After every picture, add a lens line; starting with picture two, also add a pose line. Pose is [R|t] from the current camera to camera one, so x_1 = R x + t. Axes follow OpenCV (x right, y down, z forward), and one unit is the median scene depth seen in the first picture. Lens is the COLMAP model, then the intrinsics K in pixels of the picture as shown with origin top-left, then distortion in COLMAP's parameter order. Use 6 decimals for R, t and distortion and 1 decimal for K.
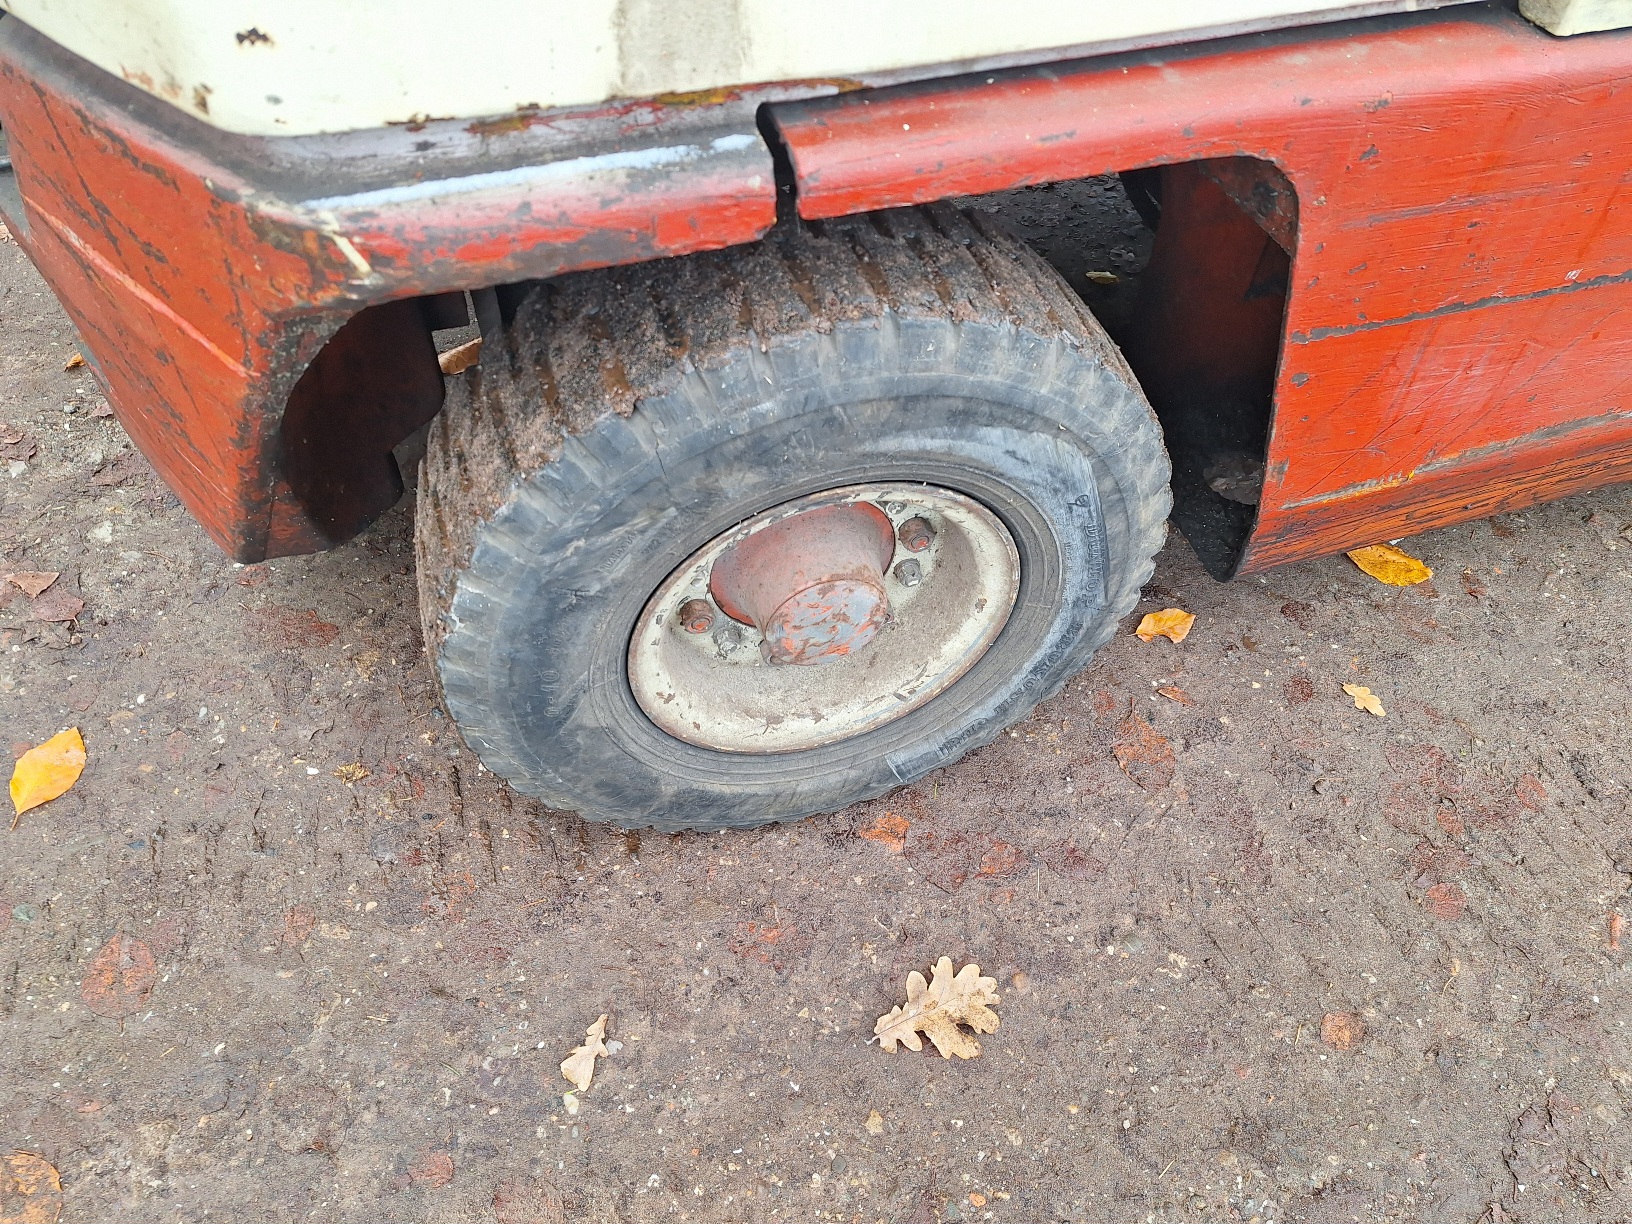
lens RADIAL K [[1132.7, 0, 821.5], [0, 1132.7, 615.9], [0, 0, 1]] dist [0.098362, -0.105685]
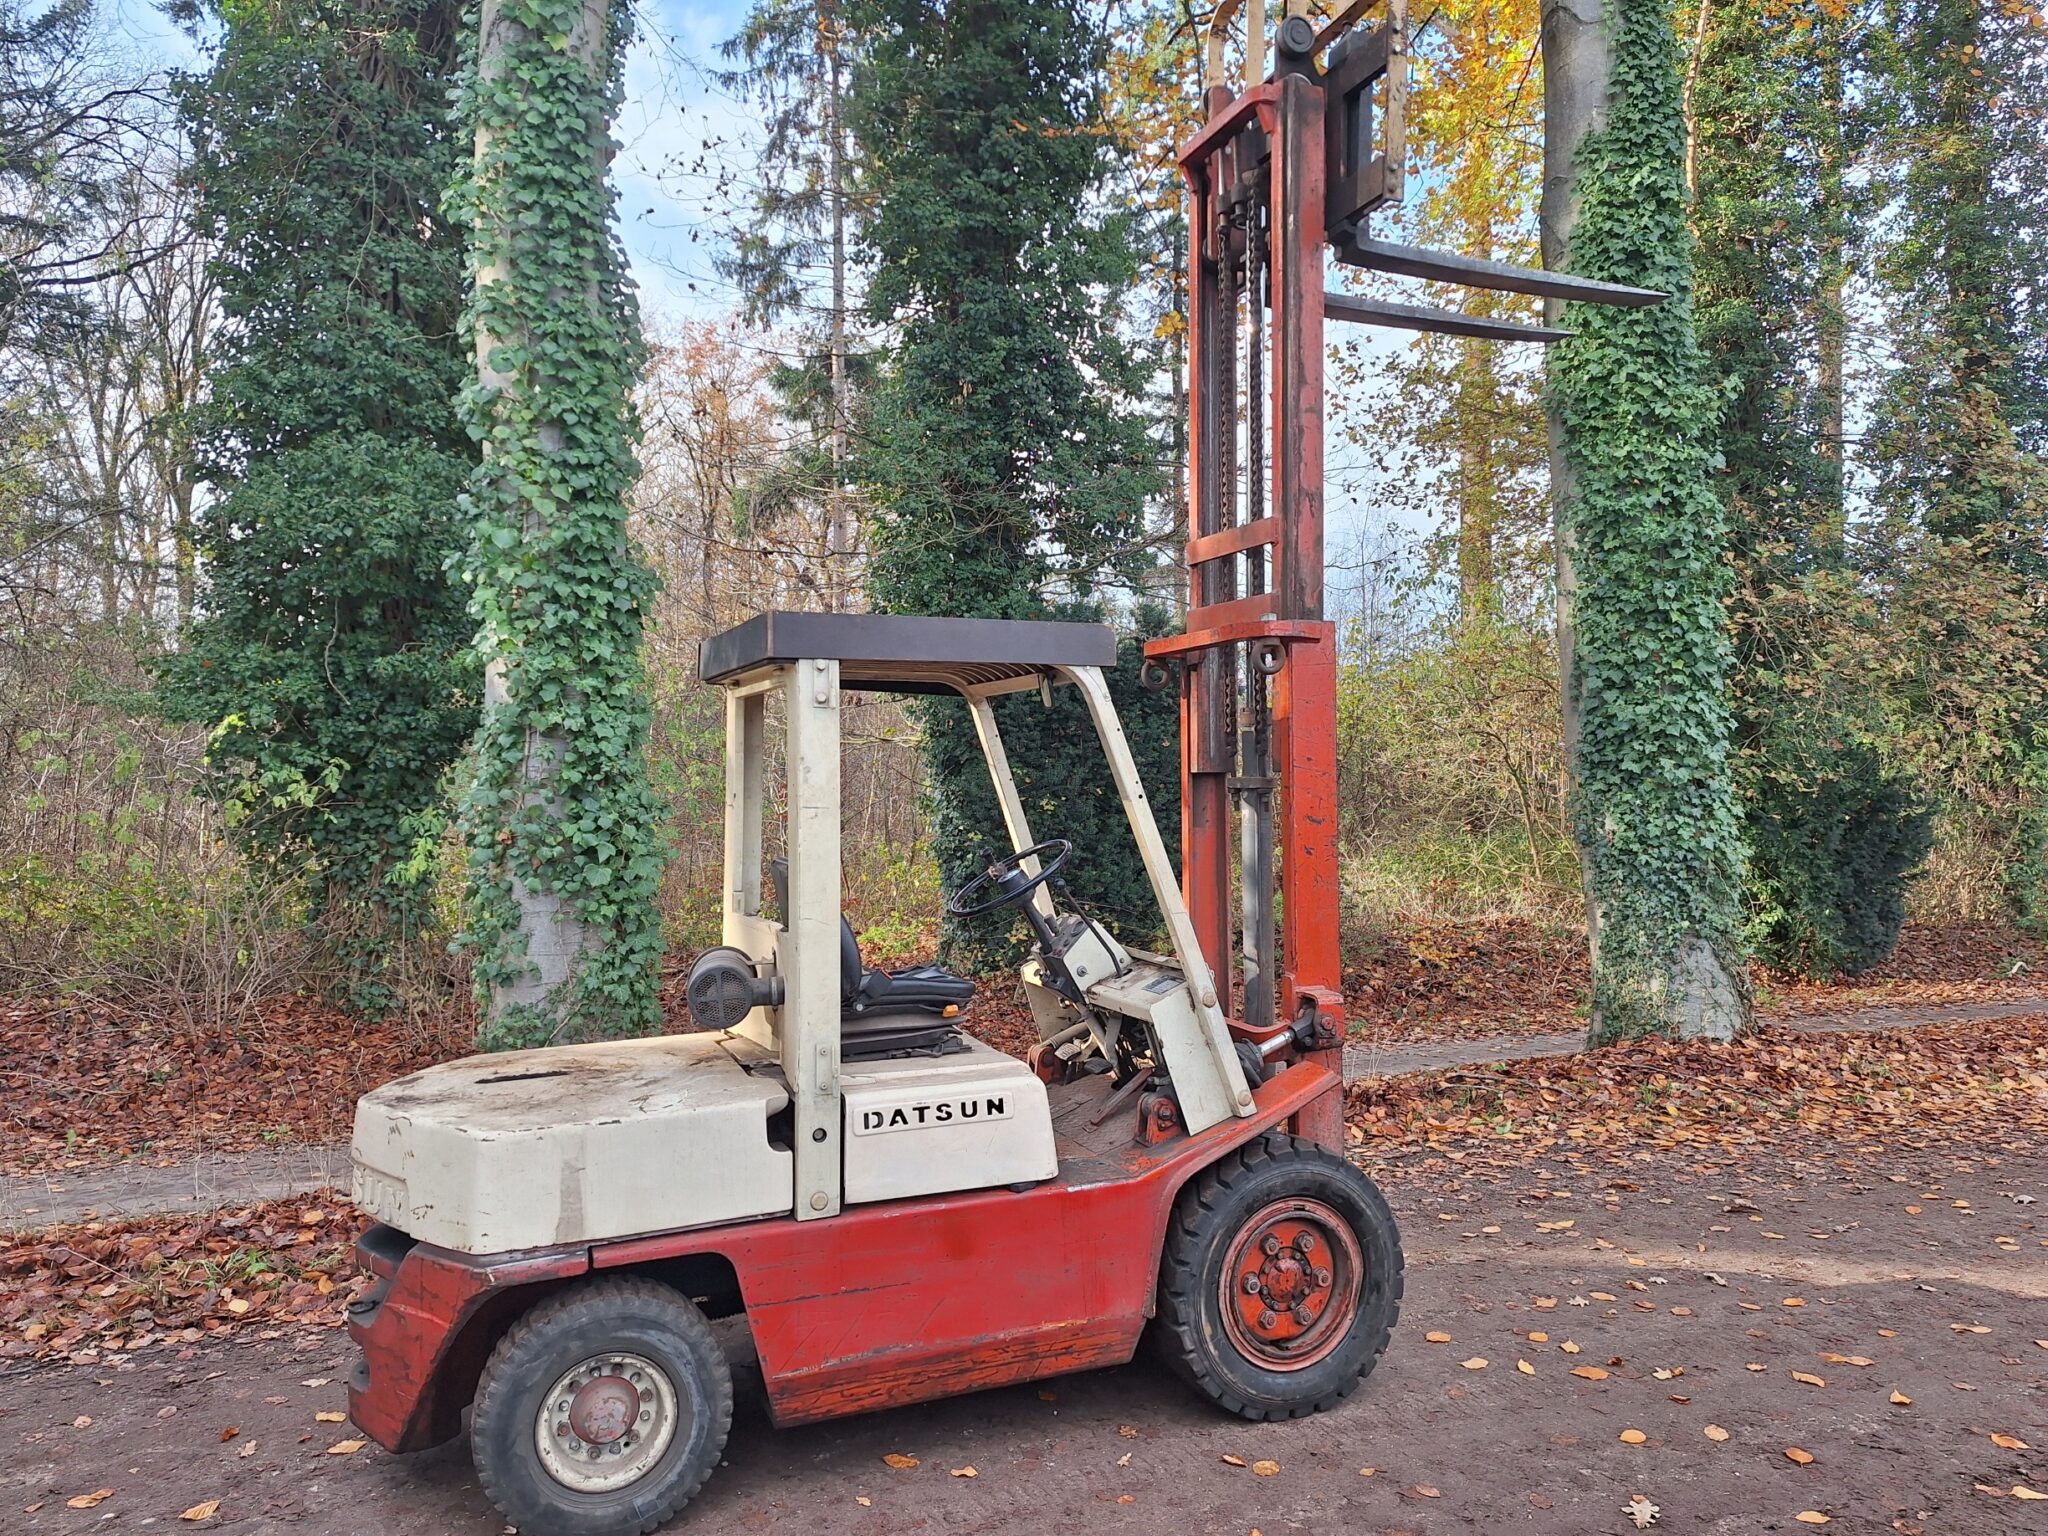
lens RADIAL K [[1421.4, 0, 1030.9], [0, 1421.4, 772.9], [0, 0, 1]] dist [0.098362, -0.105685]
pose [[0.996467, -0.041193, 0.073184, 0.980113], [0.082585, 0.638839, -0.764895, 2.084685], [-0.015244, 0.768237, 0.639984, -2.984295]]
